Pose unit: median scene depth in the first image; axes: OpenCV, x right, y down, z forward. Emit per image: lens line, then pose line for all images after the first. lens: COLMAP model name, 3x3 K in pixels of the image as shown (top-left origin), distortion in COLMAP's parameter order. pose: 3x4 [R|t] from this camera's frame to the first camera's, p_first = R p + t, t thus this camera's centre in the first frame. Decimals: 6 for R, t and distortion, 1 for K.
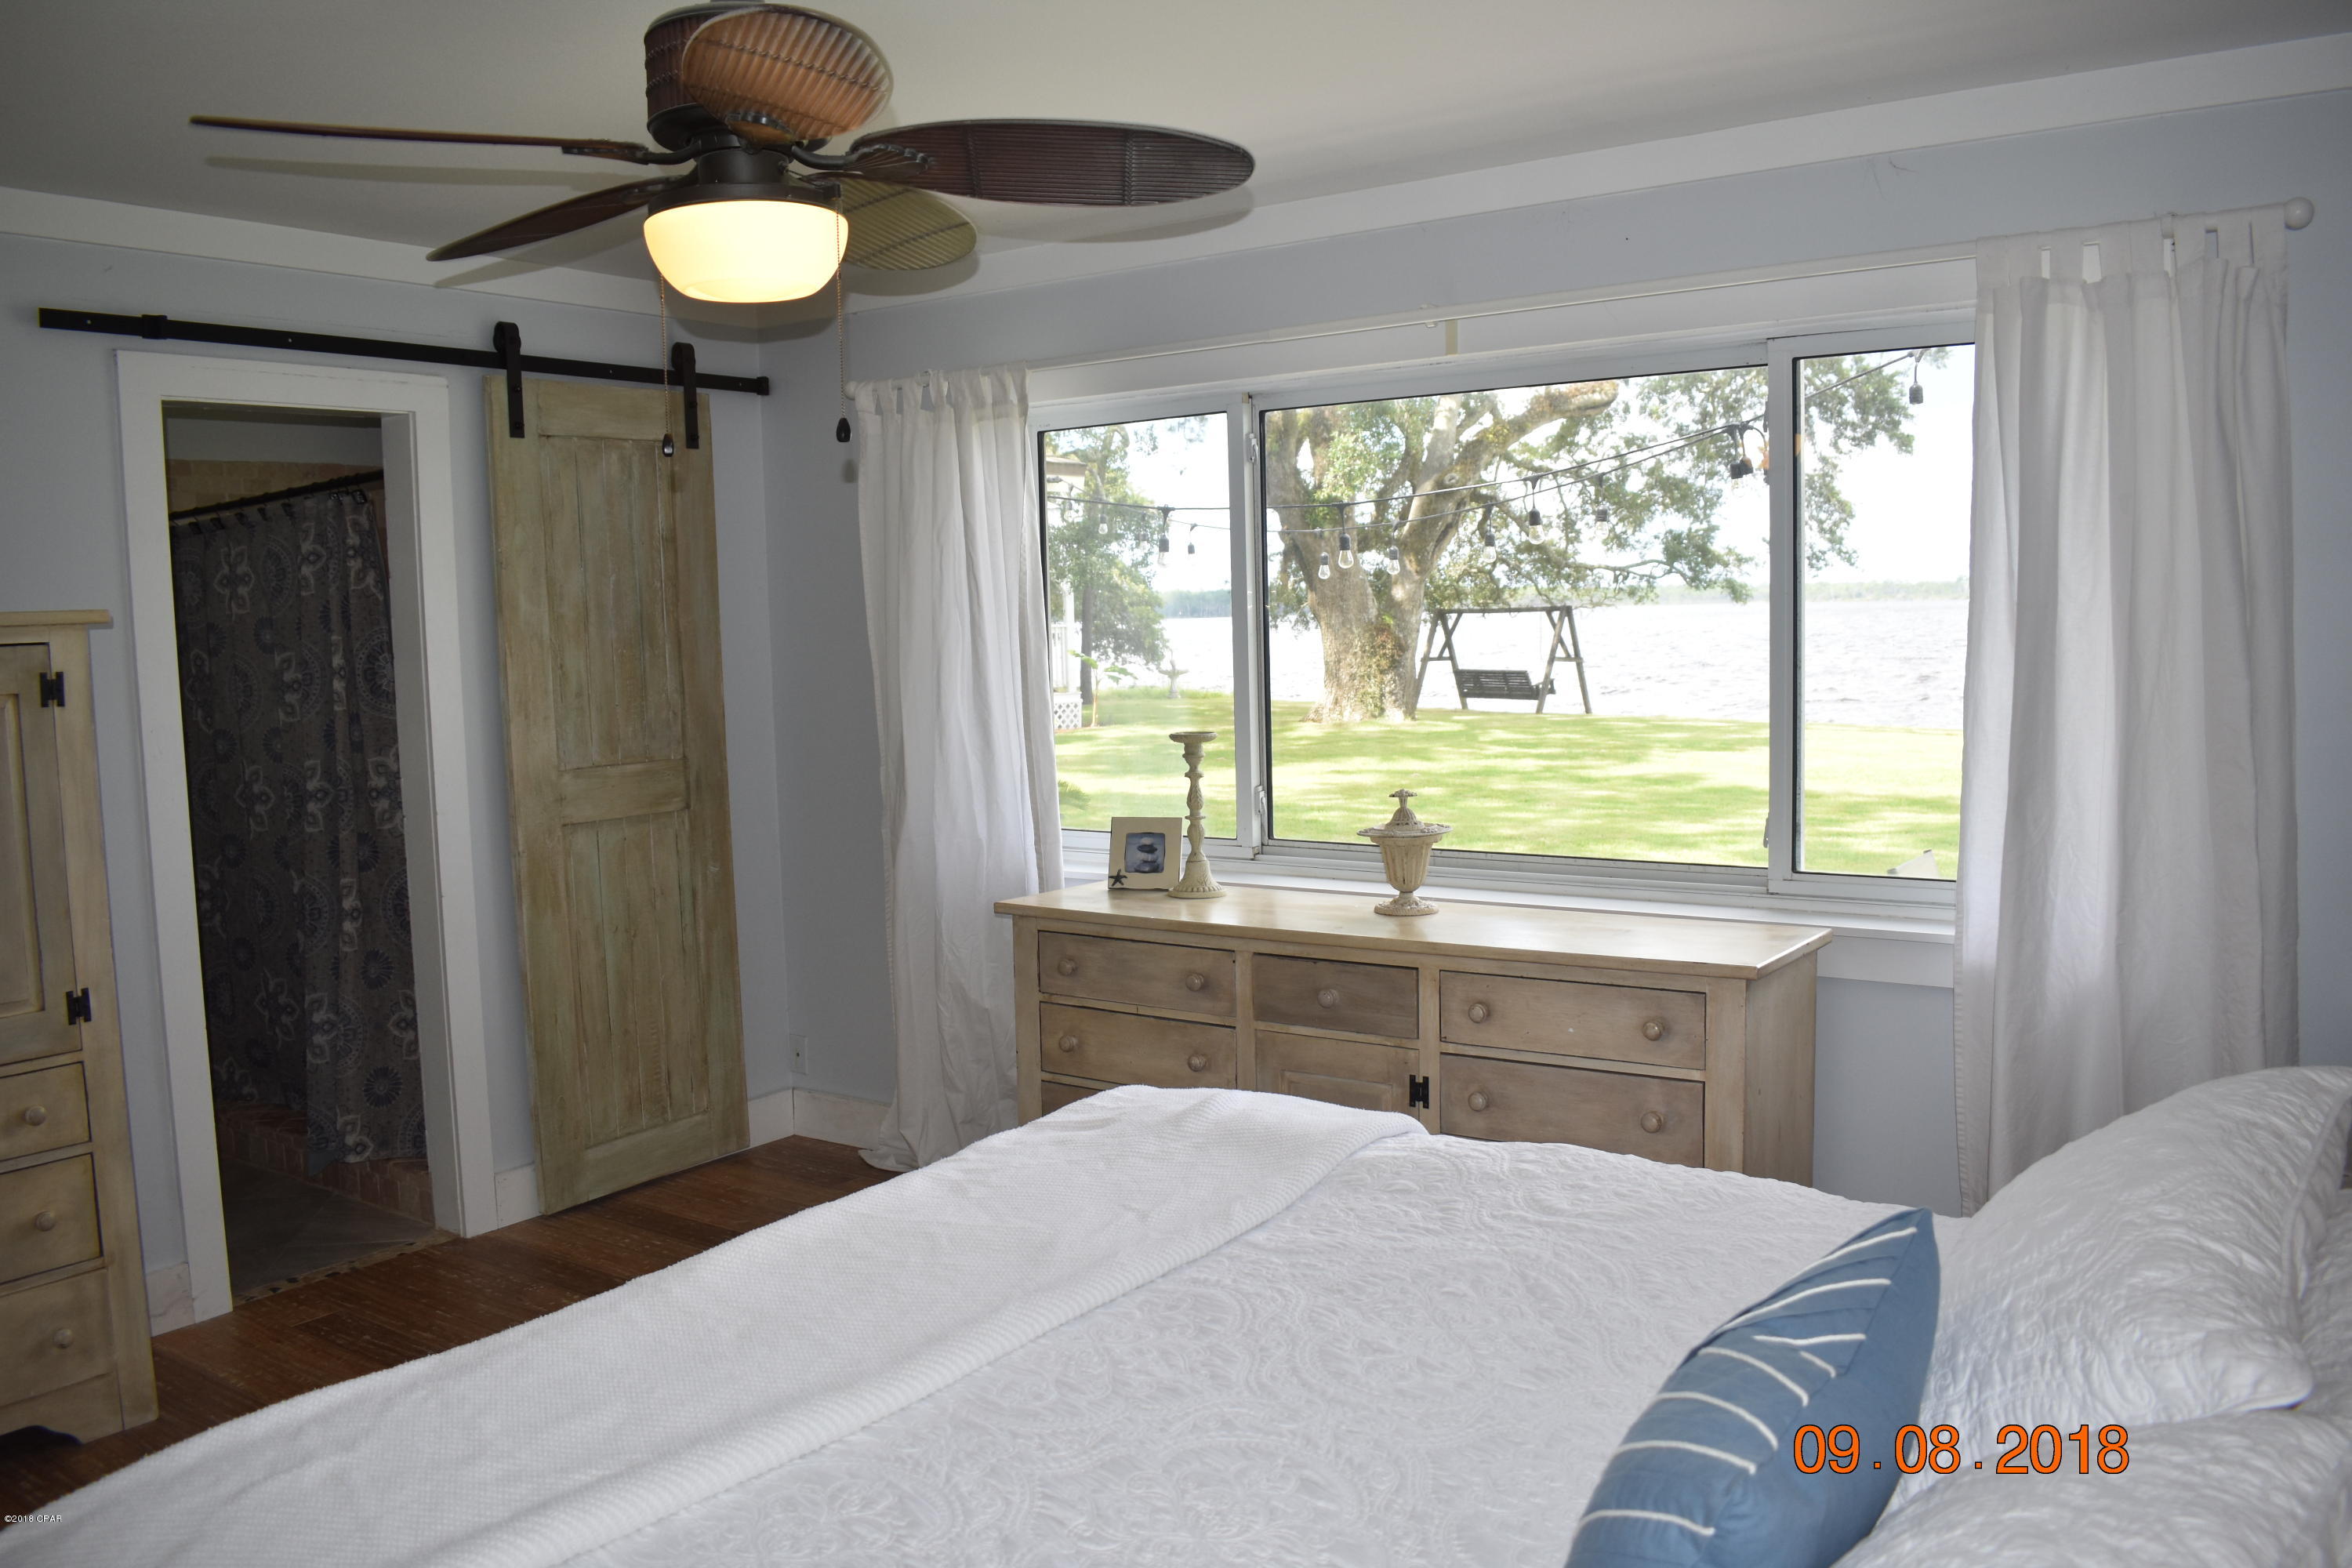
lens RADIAL K [[1831.8, 0, 1176.0], [0, 1831.8, 784.0], [0, 0, 1]] dist [-0.092218, 0.010281]
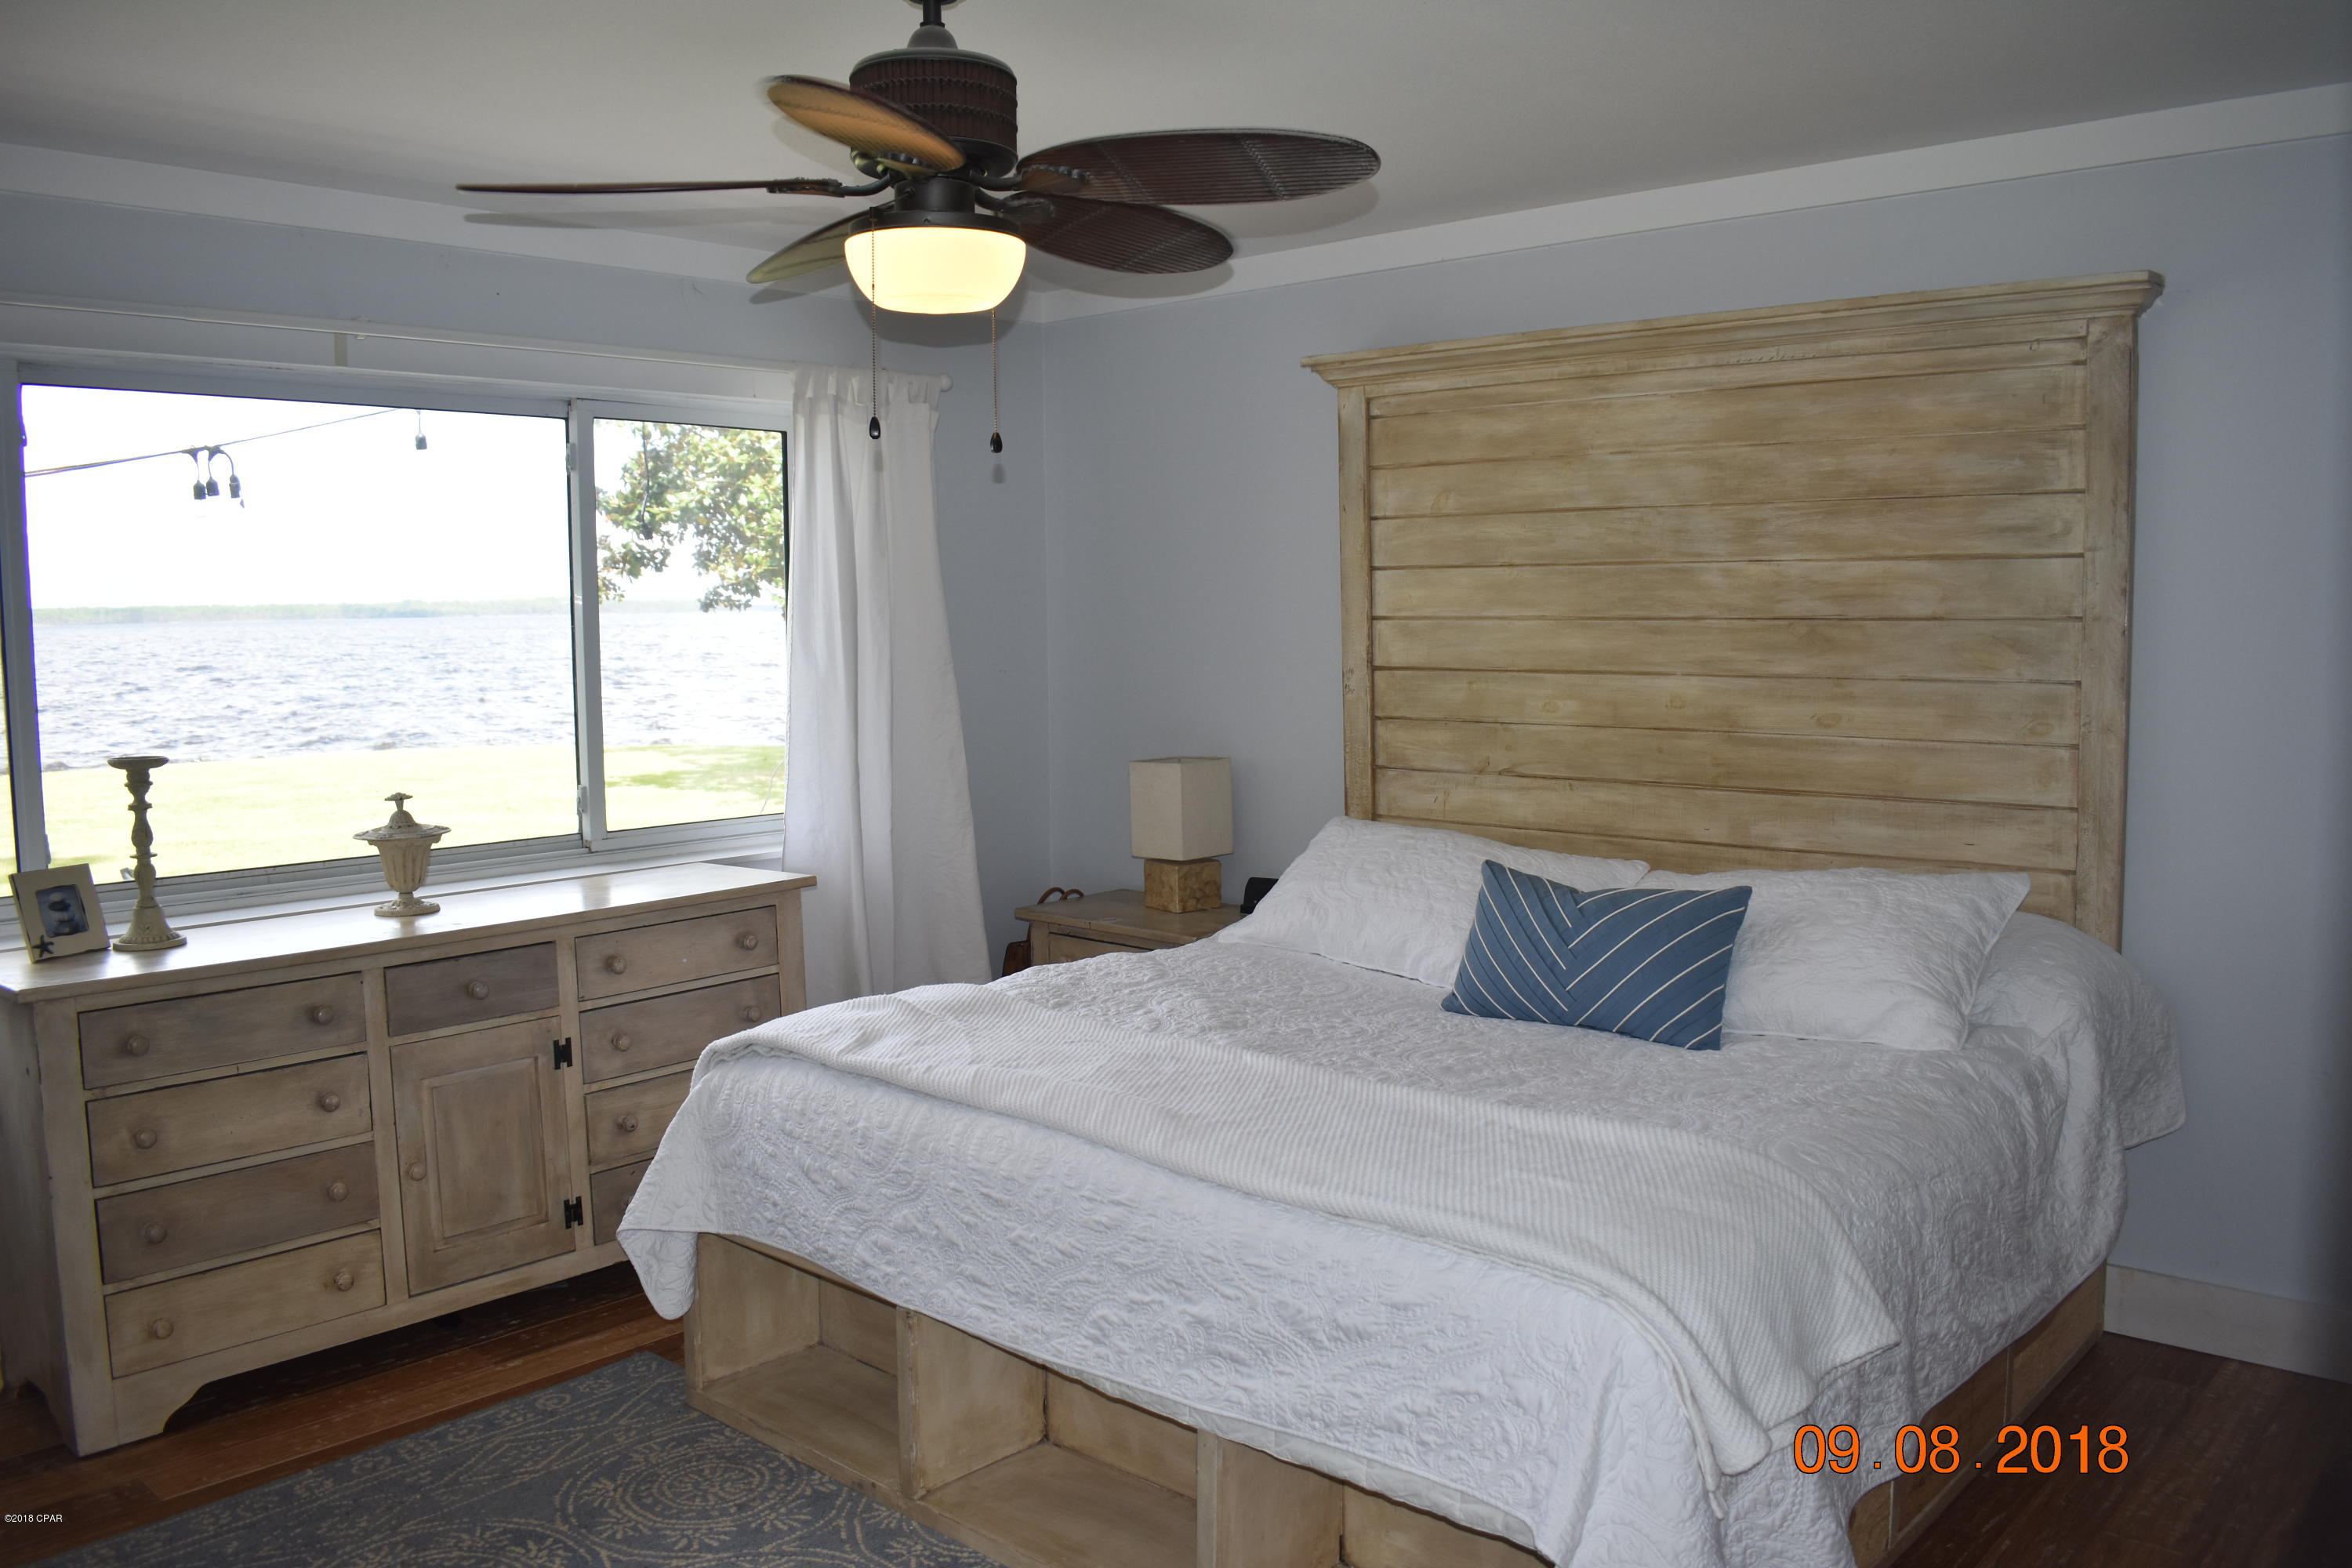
lens RADIAL K [[1831.8, 0, 1176.0], [0, 1831.8, 784.0], [0, 0, 1]] dist [-0.092218, 0.010281]
pose [[0.112090, -0.067328, 0.991415, -0.830702], [0.099574, 0.993441, 0.056208, -0.015208], [-0.988696, 0.092419, 0.118059, 0.460952]]
